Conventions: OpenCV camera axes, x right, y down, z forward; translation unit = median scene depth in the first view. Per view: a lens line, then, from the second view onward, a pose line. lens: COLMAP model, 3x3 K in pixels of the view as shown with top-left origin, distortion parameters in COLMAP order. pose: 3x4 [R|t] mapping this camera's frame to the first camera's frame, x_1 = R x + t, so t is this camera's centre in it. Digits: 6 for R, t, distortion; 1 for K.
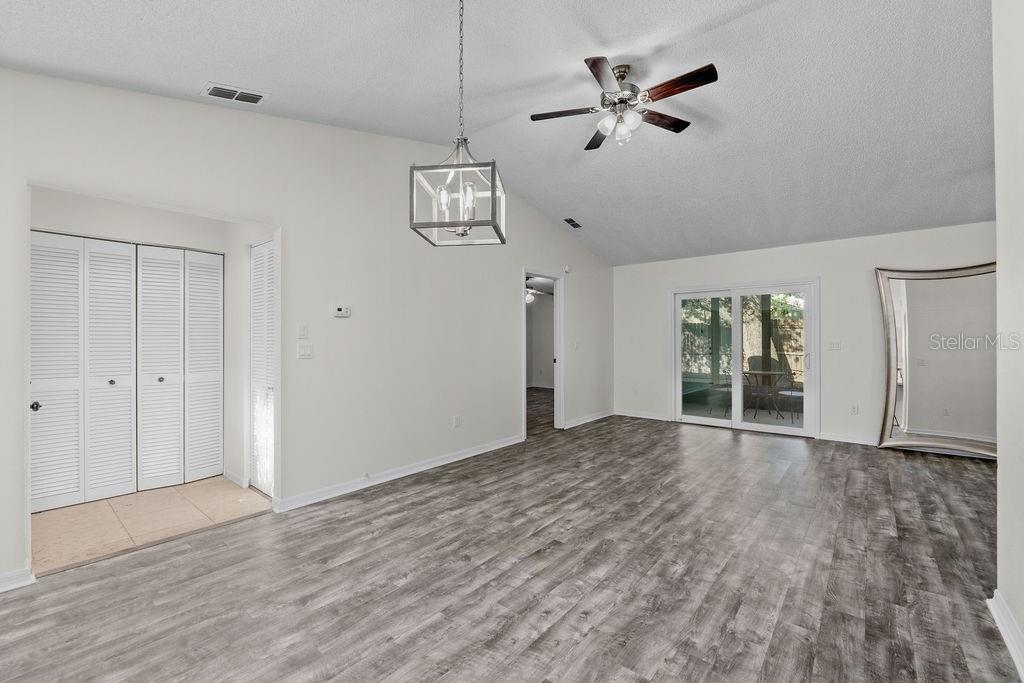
lens RADIAL K [[428.2, 0, 513.2], [0, 428.2, 339.2], [0, 0, 1]] dist [-0.009942, 0.000370]
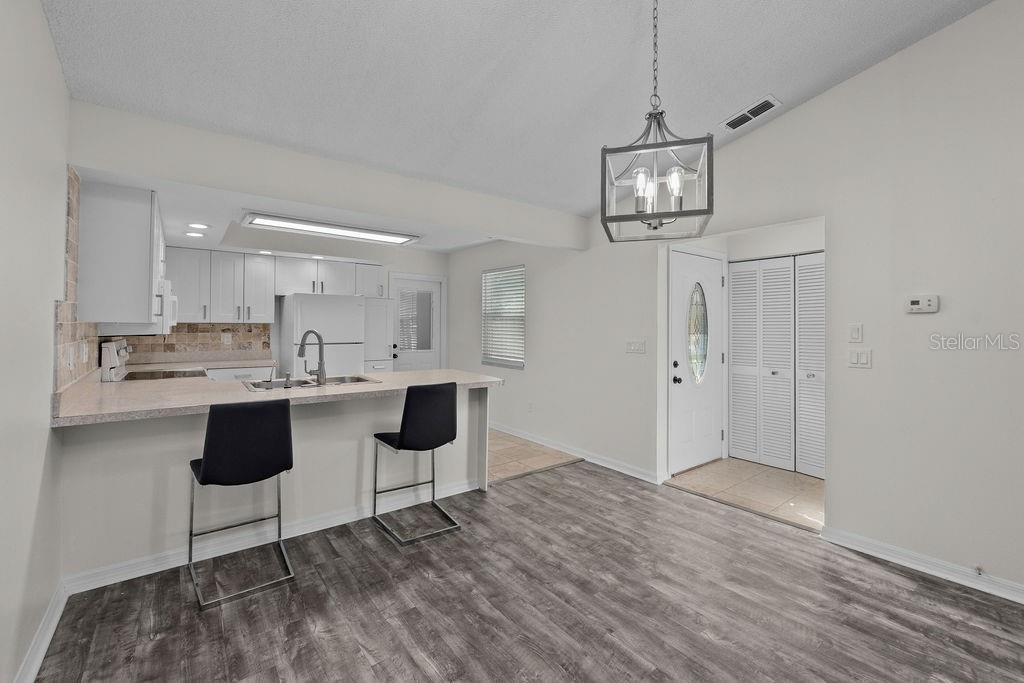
lens RADIAL K [[433.7, 0, 511.5], [0, 433.7, 324.5], [0, 0, 1]] dist [-0.009007, 0.000100]
pose [[-0.215820, -0.006765, -0.976410, 0.448004], [-0.001233, 0.999977, -0.006656, -0.030238], [0.976432, -0.000232, -0.215824, 0.538044]]
